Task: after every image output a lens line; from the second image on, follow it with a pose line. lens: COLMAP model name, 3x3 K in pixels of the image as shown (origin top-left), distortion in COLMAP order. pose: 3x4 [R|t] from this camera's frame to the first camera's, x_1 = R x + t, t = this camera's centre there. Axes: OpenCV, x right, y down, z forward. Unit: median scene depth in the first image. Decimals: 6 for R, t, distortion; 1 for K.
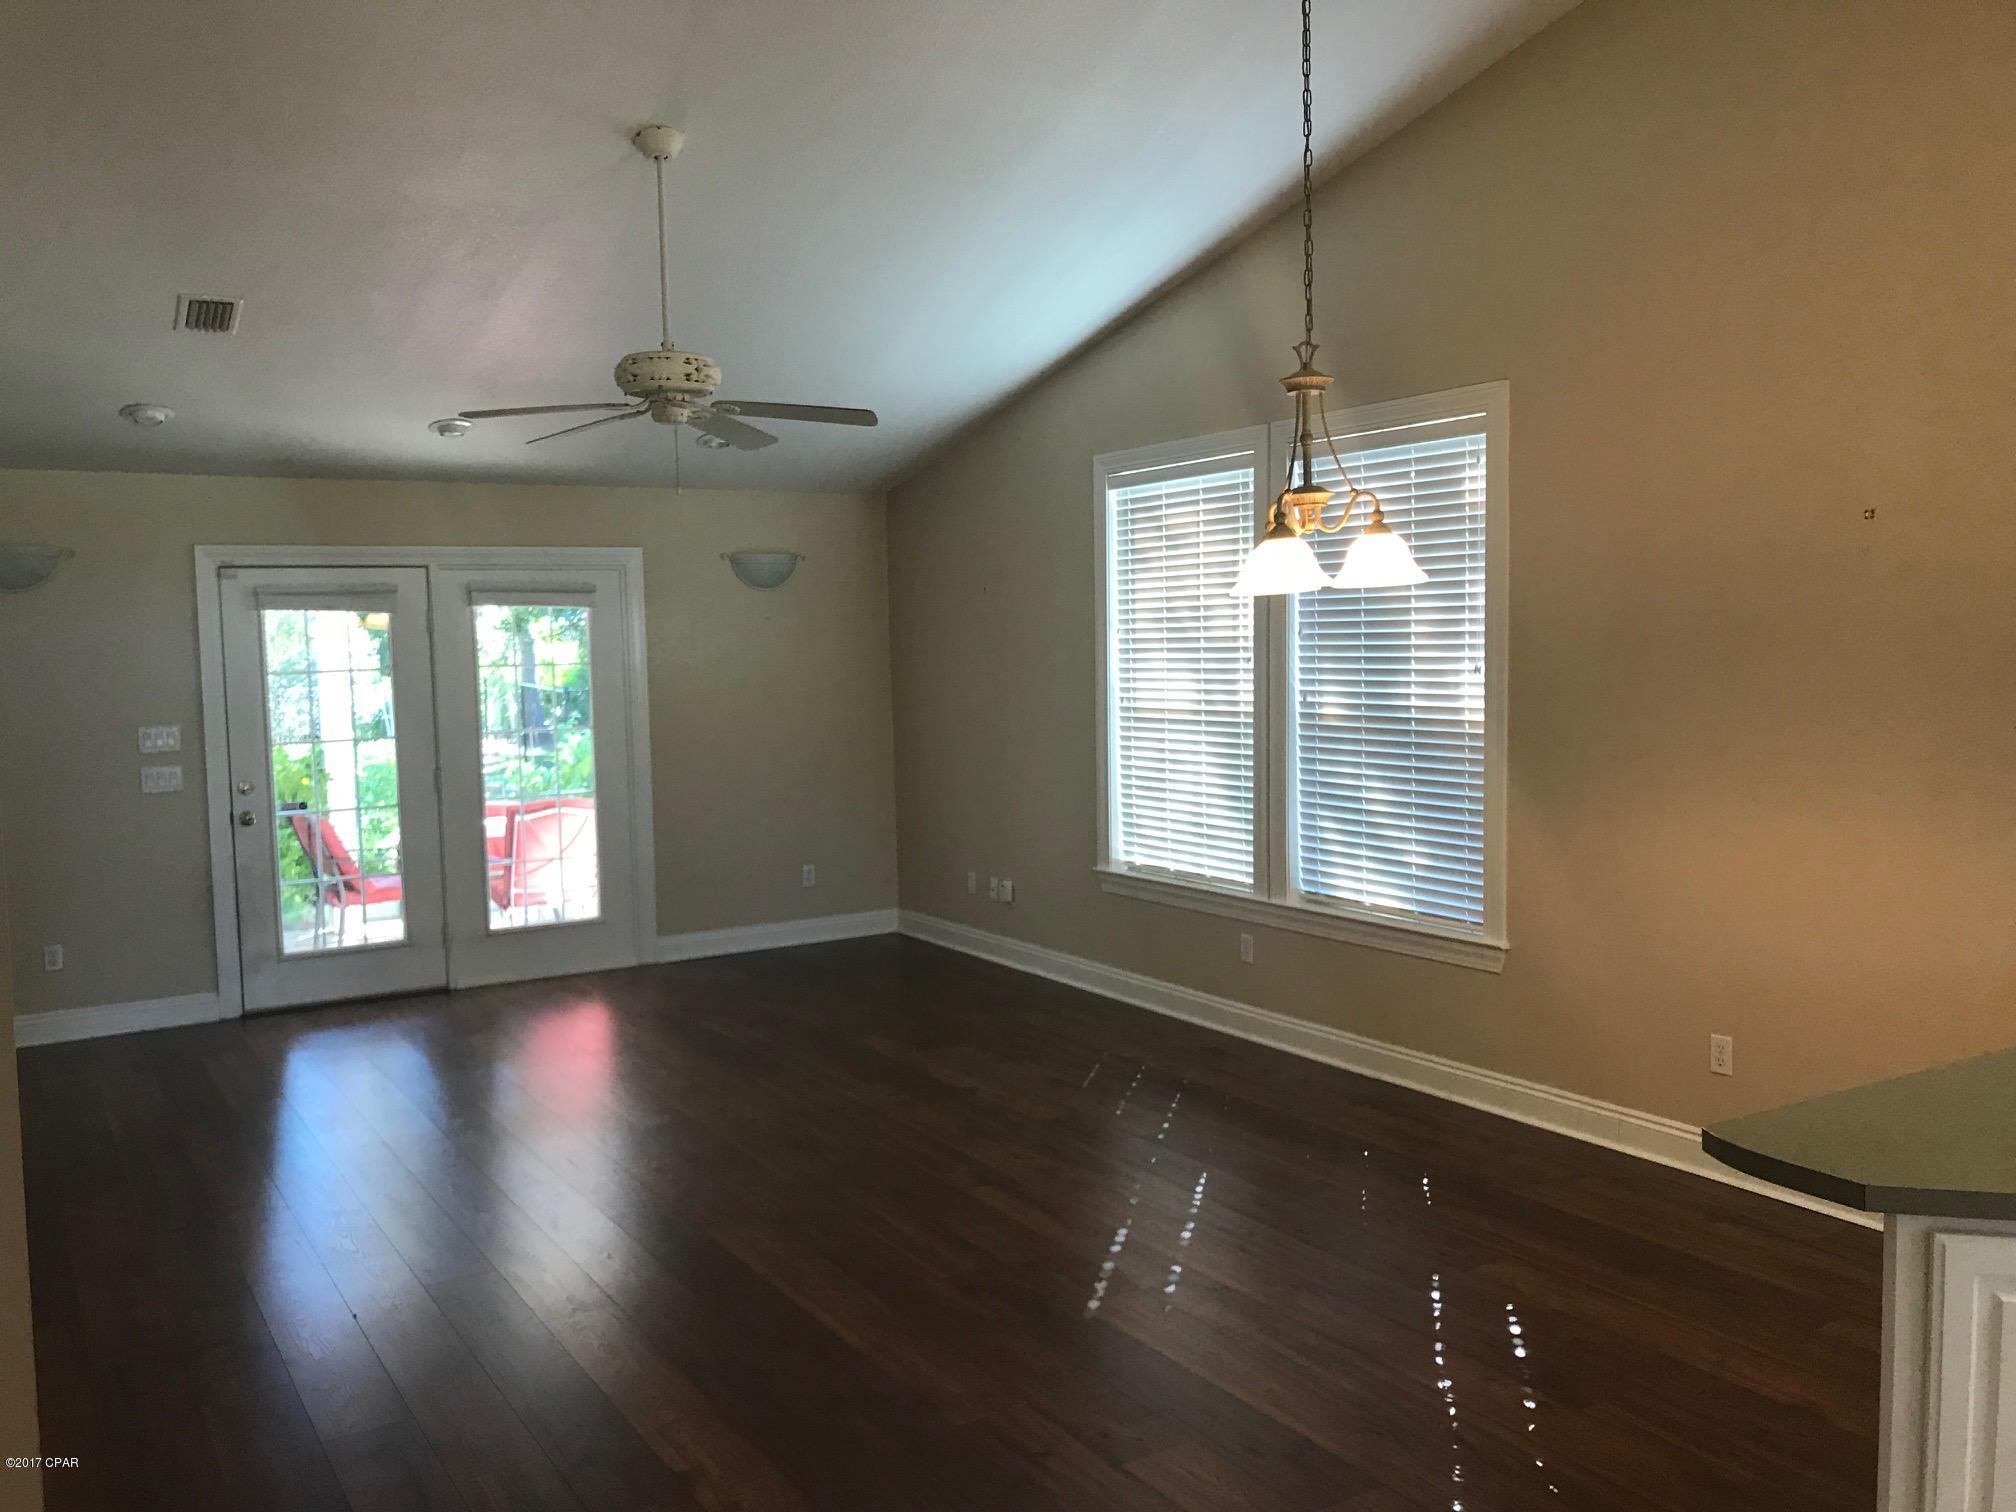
lens RADIAL K [[1650.3, 0, 966.7], [0, 1650.3, 731.3], [0, 0, 1]] dist [0.042048, -0.080724]
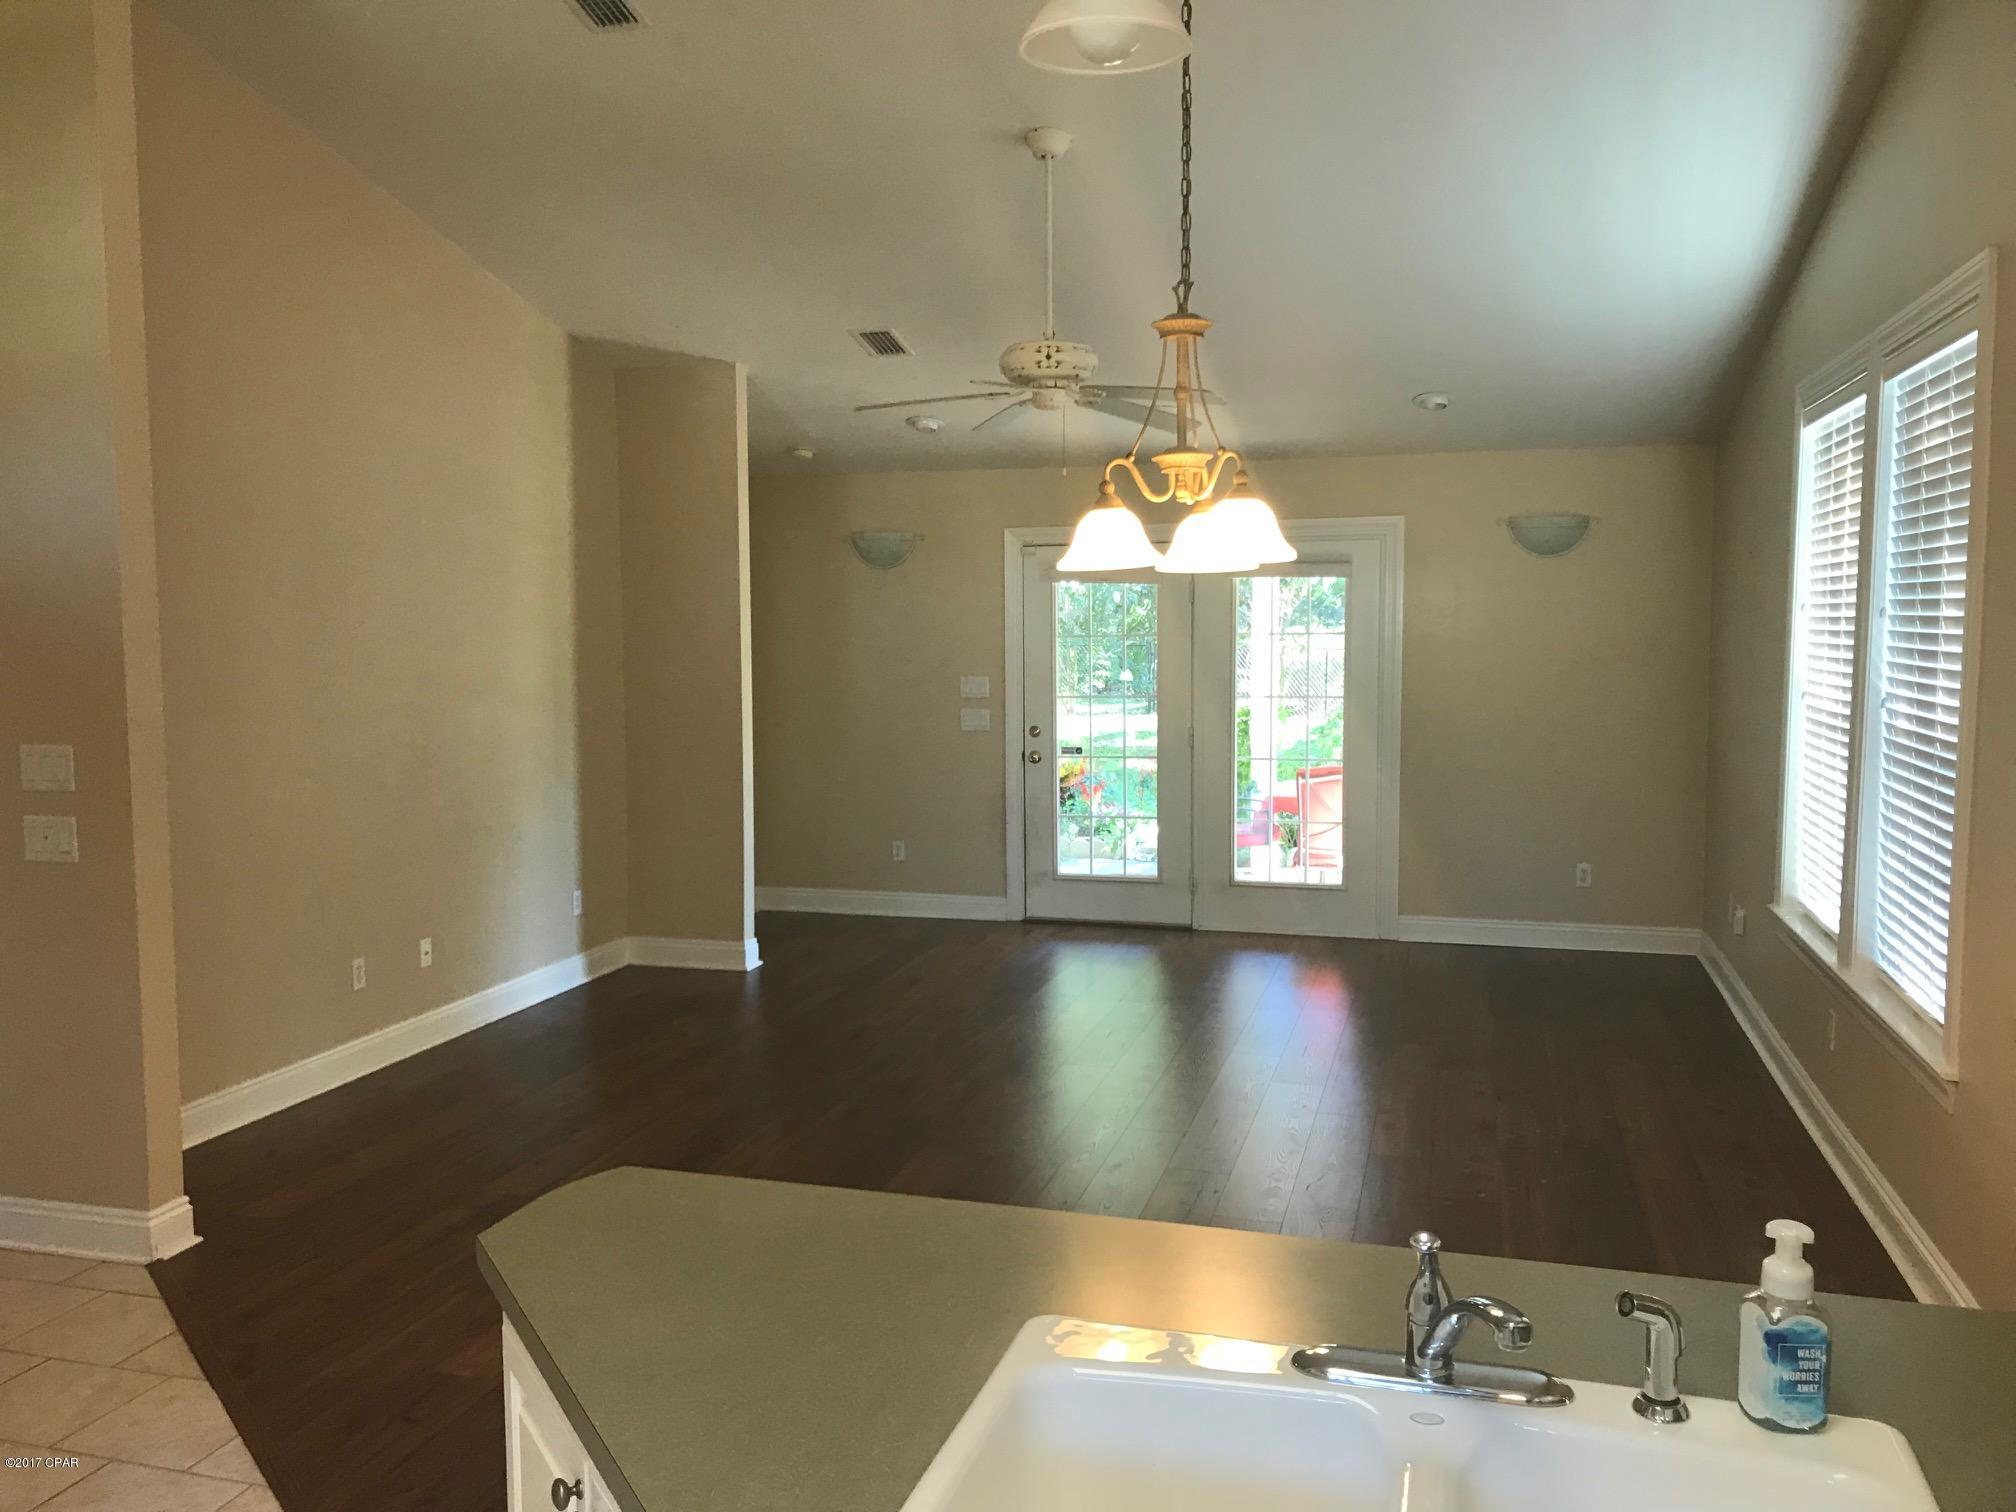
lens RADIAL K [[1650.3, 0, 998.5], [0, 1650.3, 764.2], [0, 0, 1]] dist [0.042048, -0.080724]
pose [[0.660517, 0.085007, -0.745983, 0.431367], [-0.052149, 0.996365, 0.067365, -0.020666], [0.748998, -0.005594, 0.662549, 0.193916]]
